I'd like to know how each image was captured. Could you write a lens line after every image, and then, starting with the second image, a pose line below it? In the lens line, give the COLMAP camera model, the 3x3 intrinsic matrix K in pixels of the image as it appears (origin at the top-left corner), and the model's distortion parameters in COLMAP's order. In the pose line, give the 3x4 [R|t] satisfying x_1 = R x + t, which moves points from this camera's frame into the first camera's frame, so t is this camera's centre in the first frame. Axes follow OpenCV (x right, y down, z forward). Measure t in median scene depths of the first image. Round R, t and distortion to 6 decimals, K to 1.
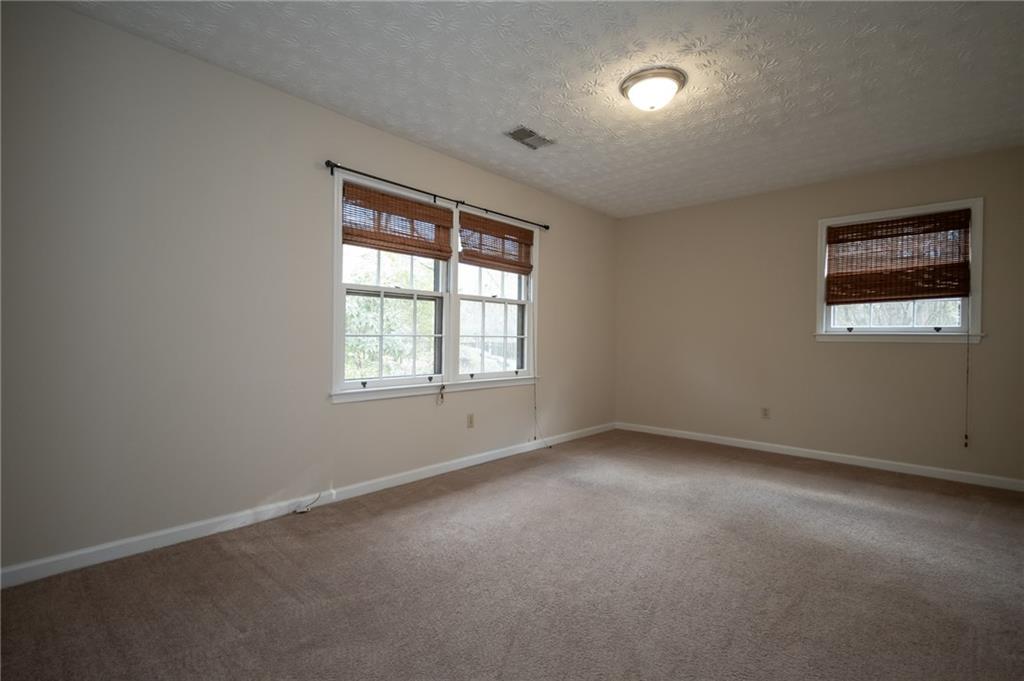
lens RADIAL K [[461.6, 0, 532.0], [0, 461.6, 340.8], [0, 0, 1]] dist [0.003416, -0.000914]
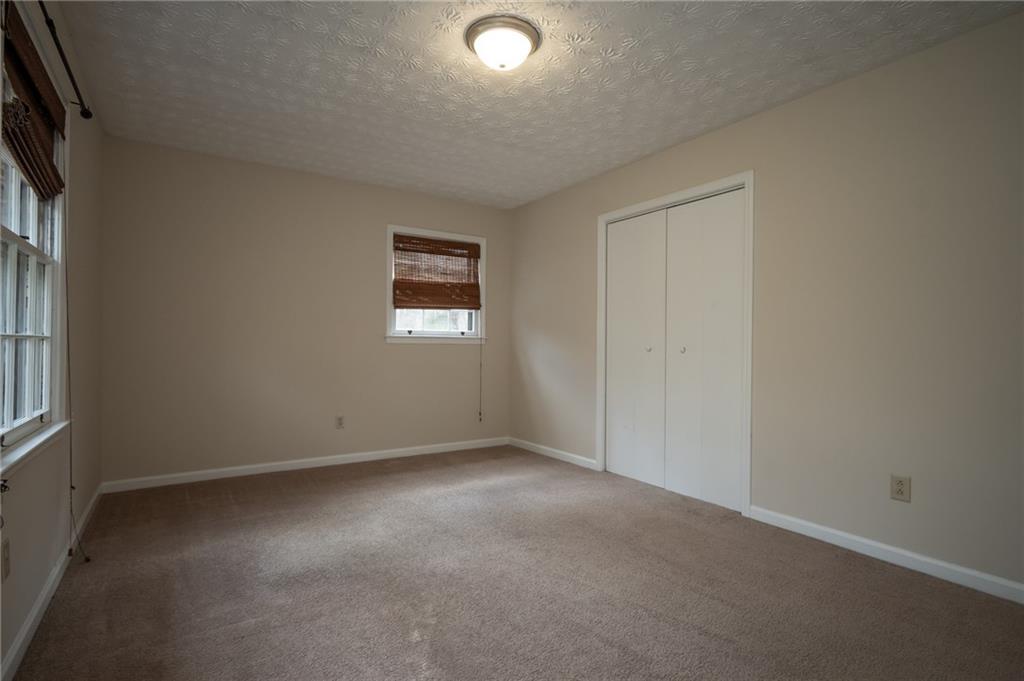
lens RADIAL K [[494.8, 0, 509.2], [0, 494.8, 338.7], [0, 0, 1]] dist [-0.000986, 0.000104]
pose [[0.283768, 0.002308, 0.958890, -0.382844], [-0.002306, 0.999996, -0.001725, -0.007688], [-0.958890, -0.001722, 0.283772, 0.467862]]
